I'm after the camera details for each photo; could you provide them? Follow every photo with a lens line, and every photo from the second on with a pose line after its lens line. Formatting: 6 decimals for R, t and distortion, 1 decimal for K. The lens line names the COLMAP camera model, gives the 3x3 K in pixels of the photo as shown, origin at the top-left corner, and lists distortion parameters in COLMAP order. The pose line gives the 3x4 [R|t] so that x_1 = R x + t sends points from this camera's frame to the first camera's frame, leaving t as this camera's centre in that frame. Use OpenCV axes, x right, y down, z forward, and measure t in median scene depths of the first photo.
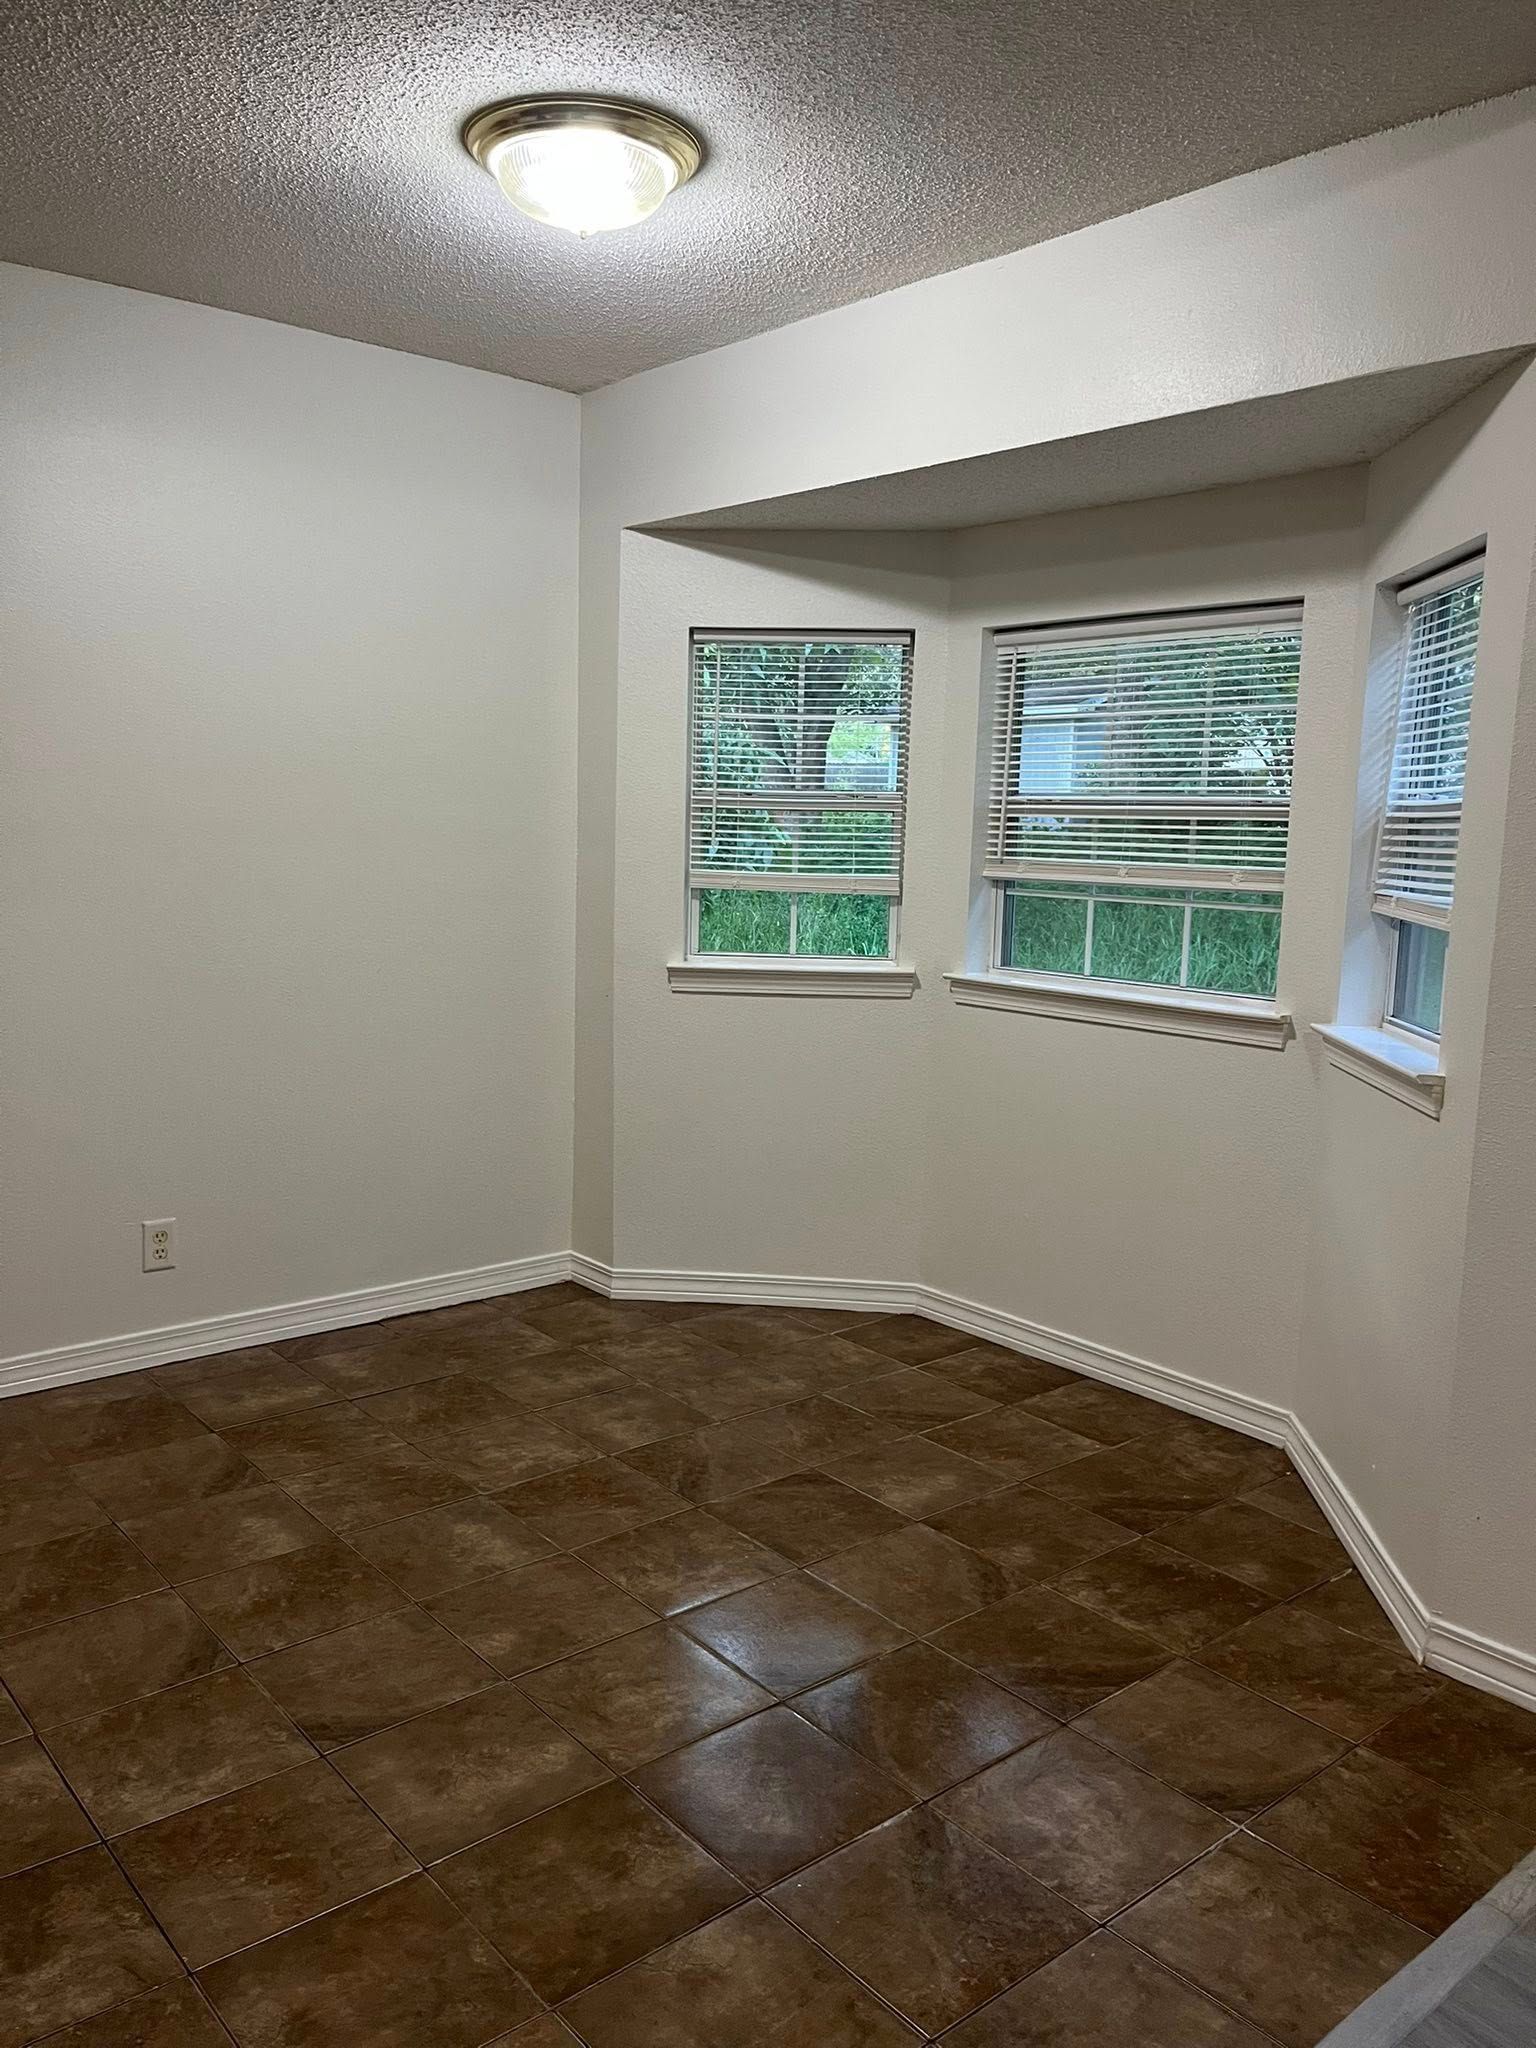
lens RADIAL K [[1552.9, 0, 766.9], [0, 1552.9, 1025.4], [0, 0, 1]] dist [0.062403, -0.088387]
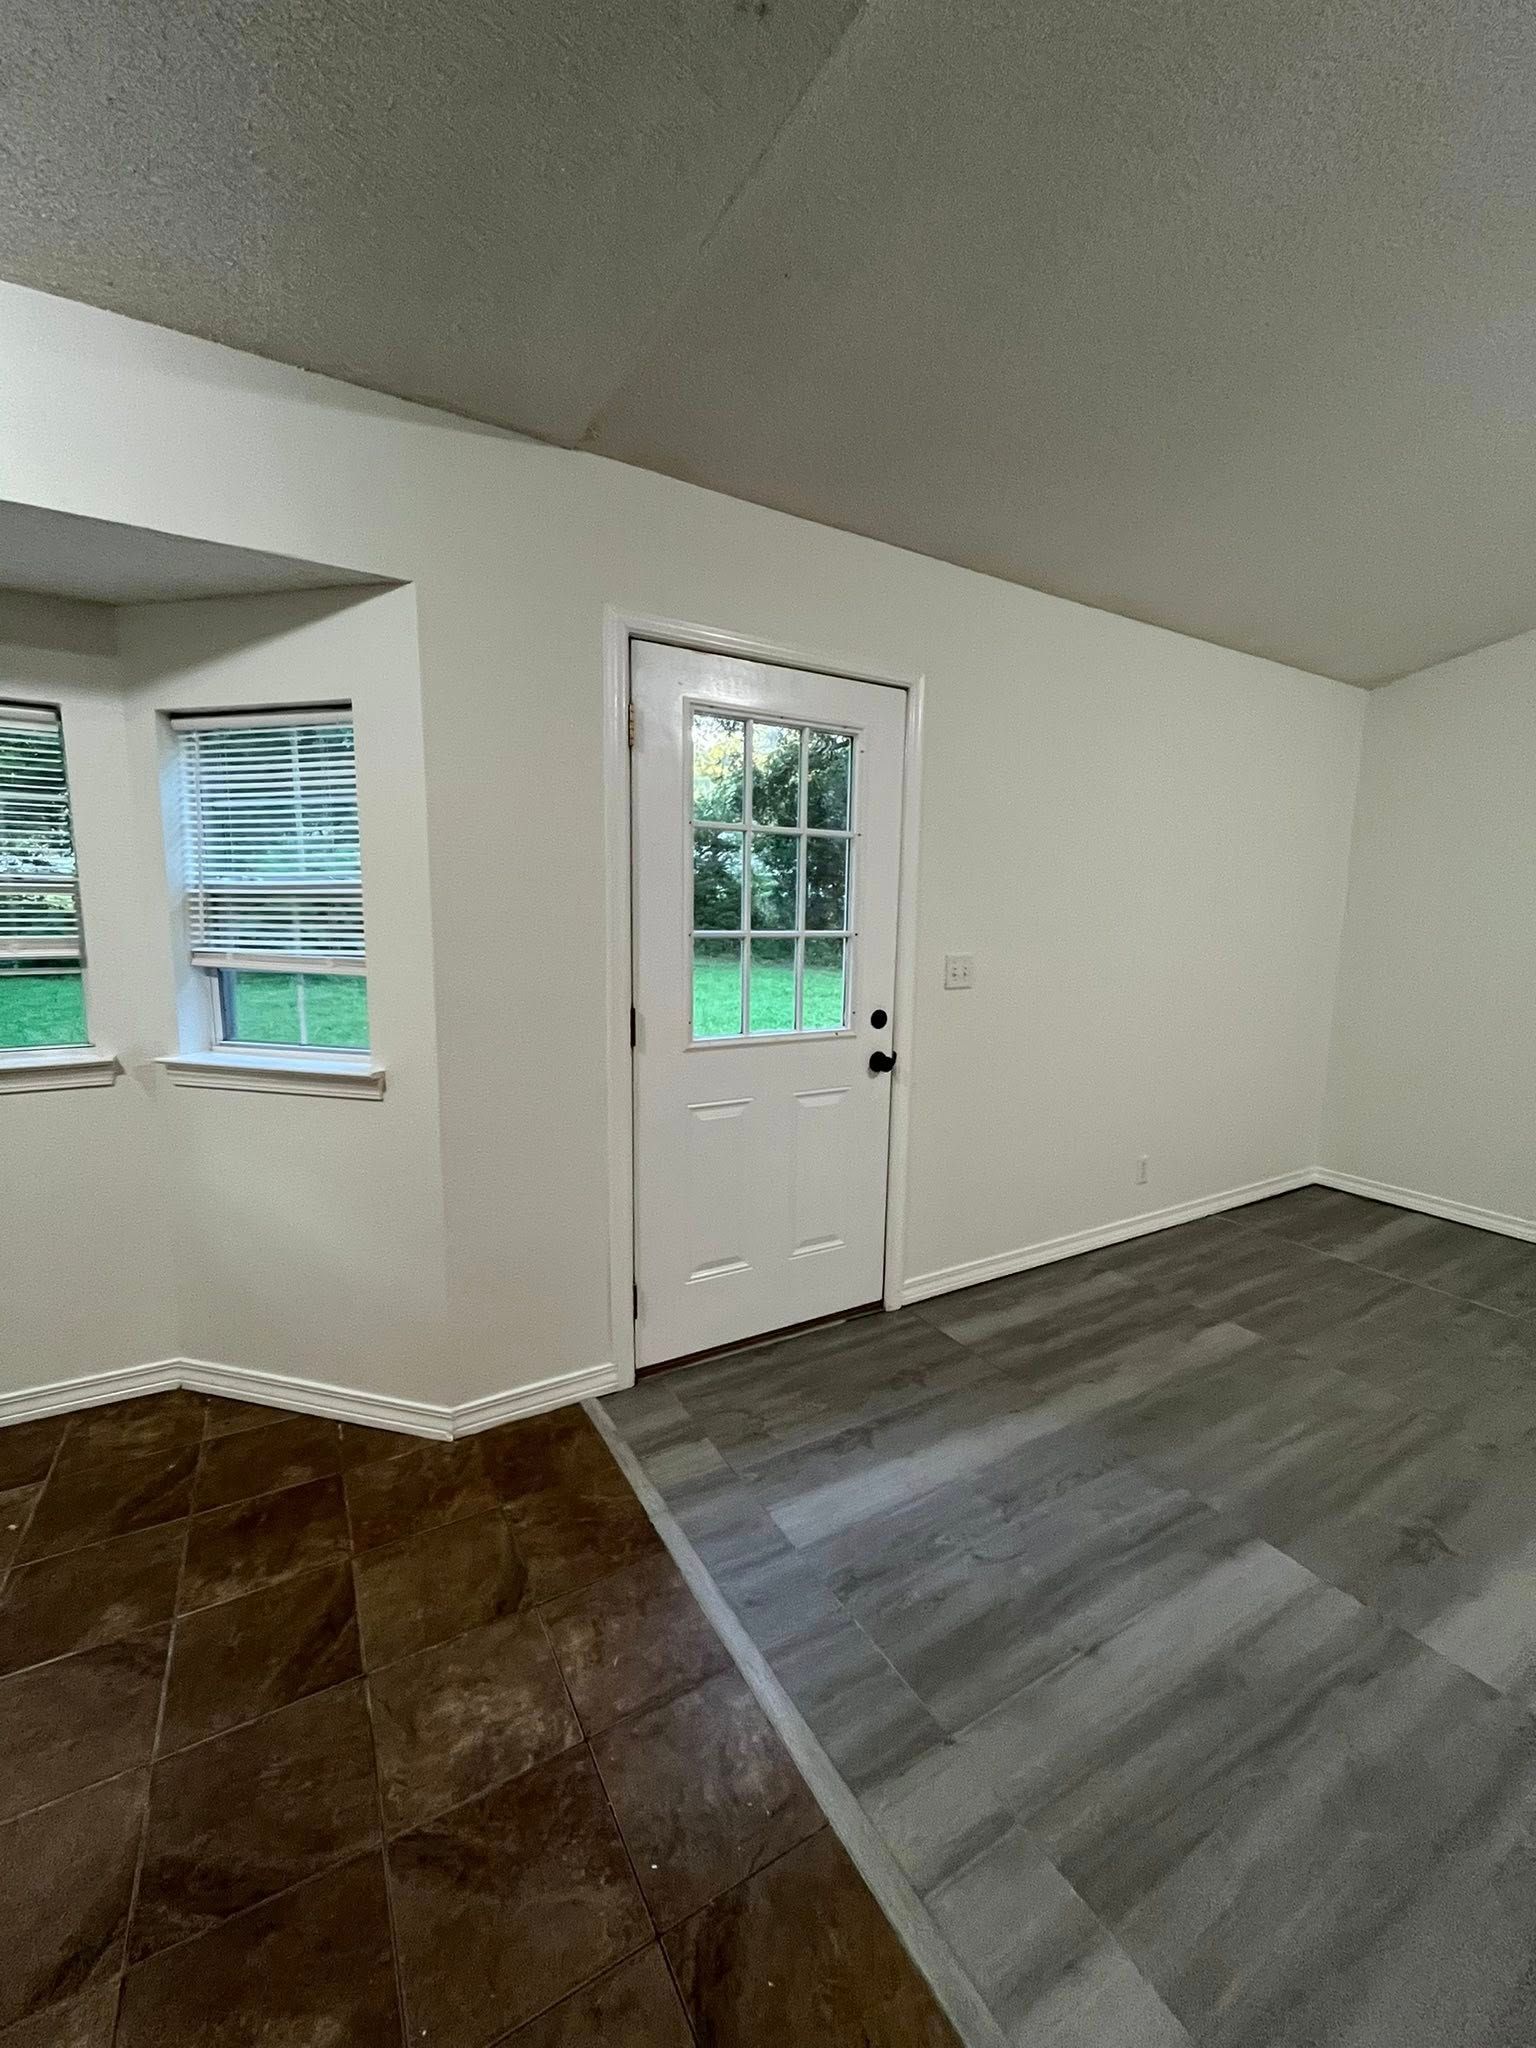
lens RADIAL K [[814.6, 0, 767.5], [0, 814.6, 1021.1], [0, 0, 1]] dist [-0.011065, 0.000419]
pose [[0.163815, -0.149655, 0.975073, -0.248270], [0.125072, 0.983600, 0.129951, -0.066056], [-0.978530, 0.100667, 0.179846, 0.501885]]
